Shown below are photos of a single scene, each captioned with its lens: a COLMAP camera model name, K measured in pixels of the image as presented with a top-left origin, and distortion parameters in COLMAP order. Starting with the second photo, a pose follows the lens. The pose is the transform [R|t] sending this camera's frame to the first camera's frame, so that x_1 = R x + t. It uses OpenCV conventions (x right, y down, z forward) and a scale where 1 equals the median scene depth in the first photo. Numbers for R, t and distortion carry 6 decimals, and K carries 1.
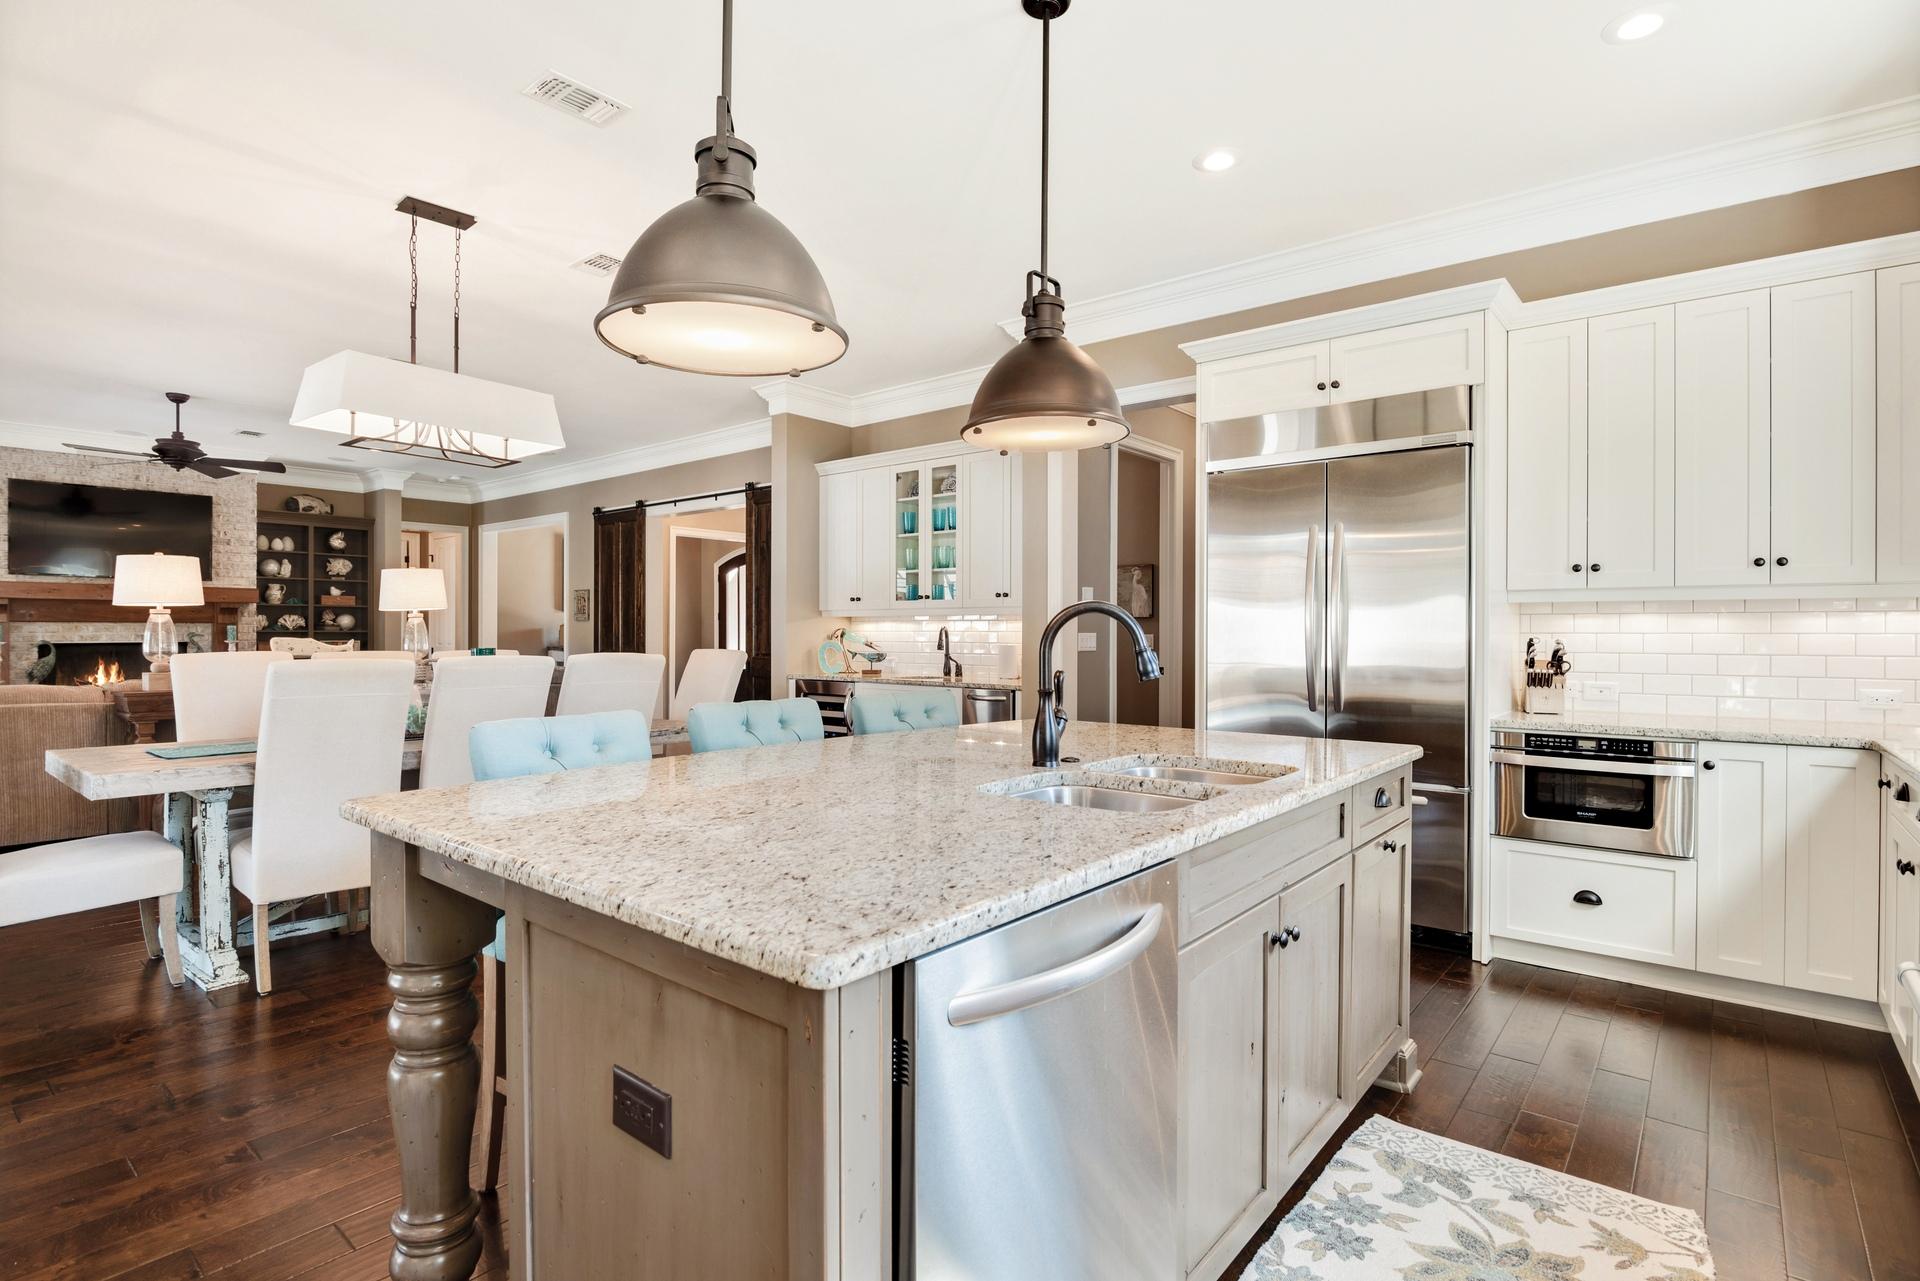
lens RADIAL K [[942.9, 0, 962.9], [0, 942.9, 634.9], [0, 0, 1]] dist [-0.016330, -0.000072]
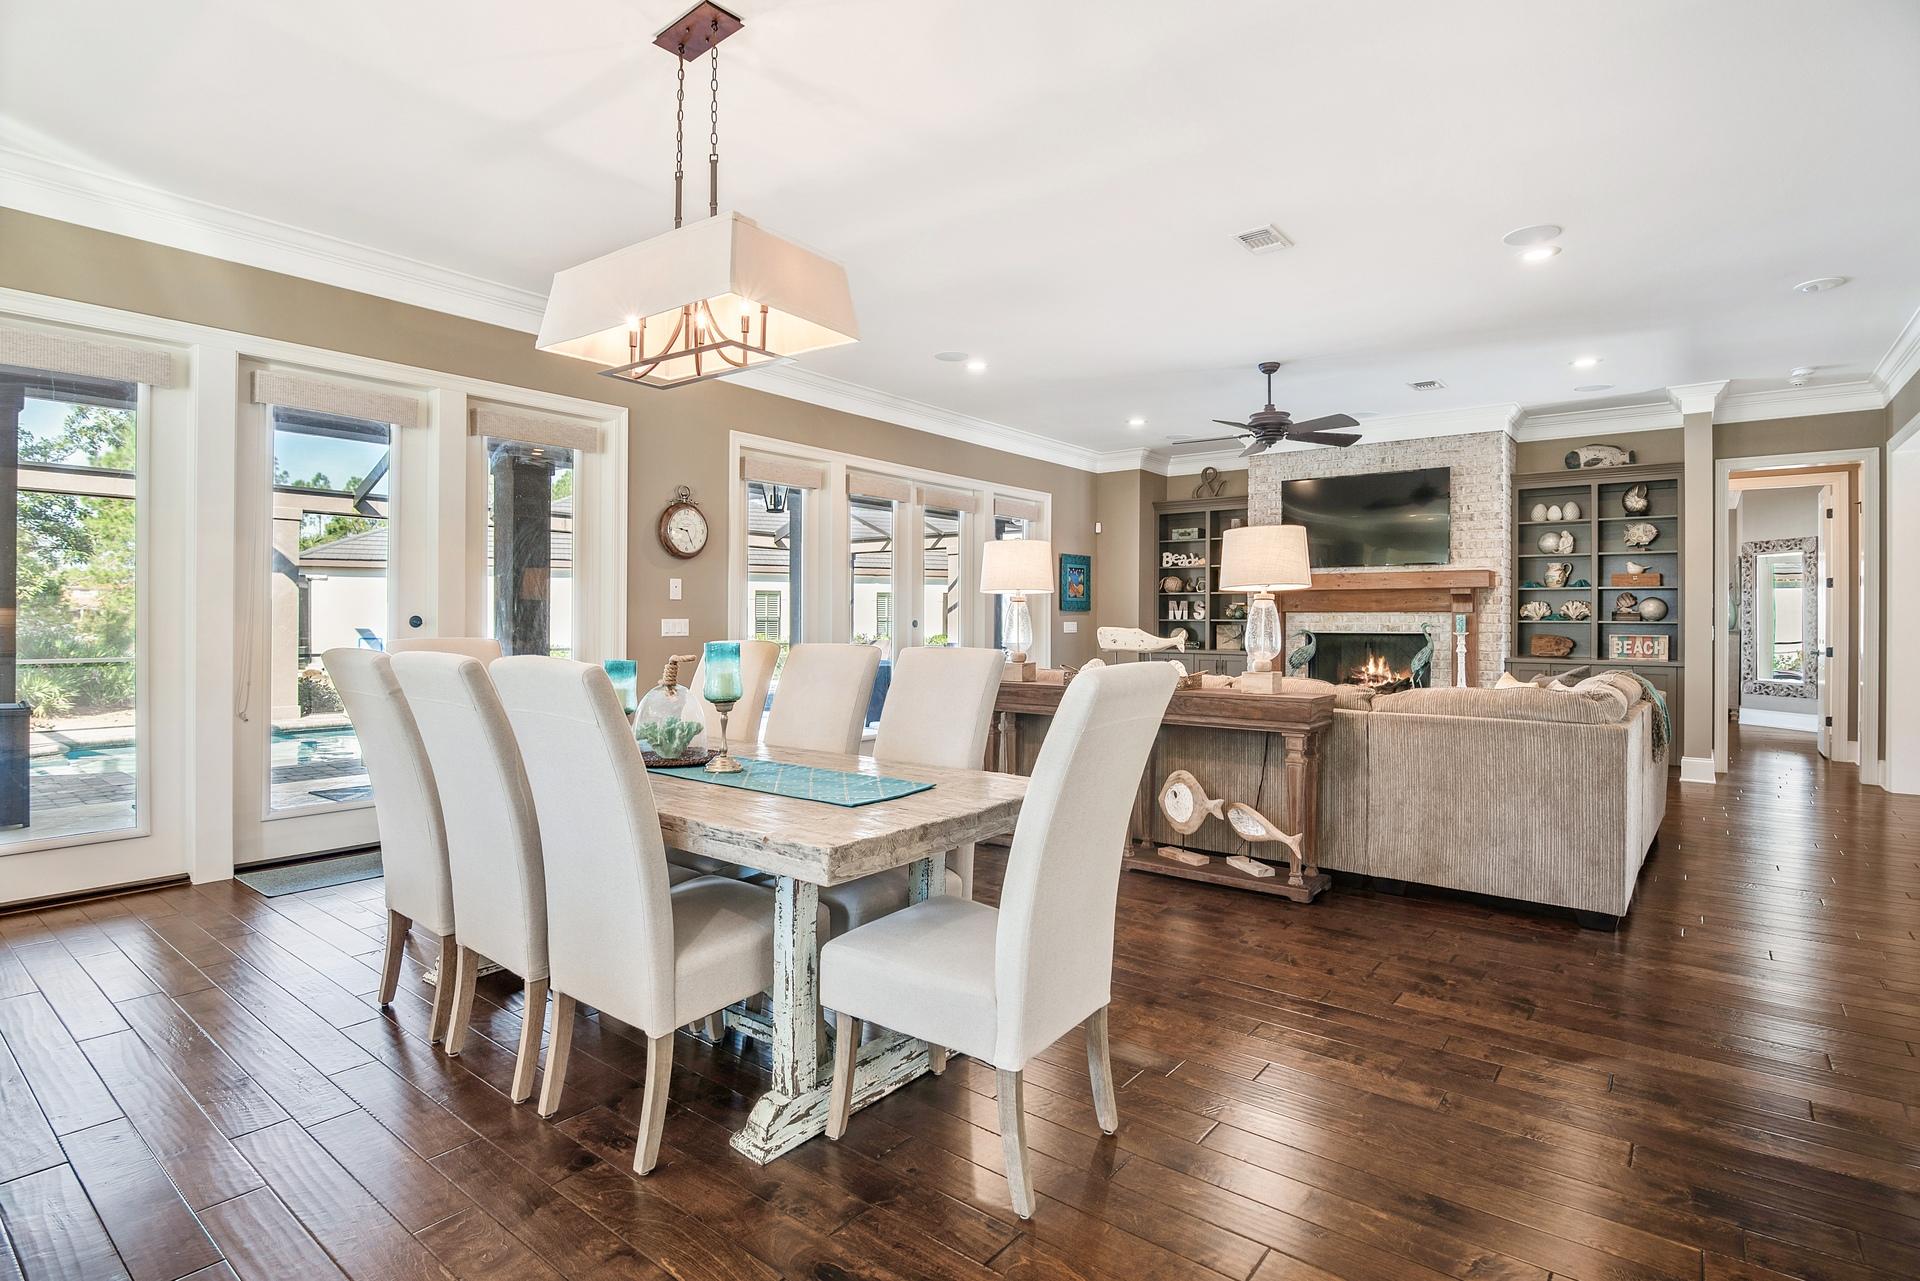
lens RADIAL K [[942.9, 0, 964.8], [0, 942.9, 626.9], [0, 0, 1]] dist [-0.016330, -0.000072]
pose [[0.016282, 0.006968, -0.999843, 0.063263], [-0.008552, 0.999940, 0.006830, -0.000326], [0.999831, 0.008439, 0.016340, 0.478536]]
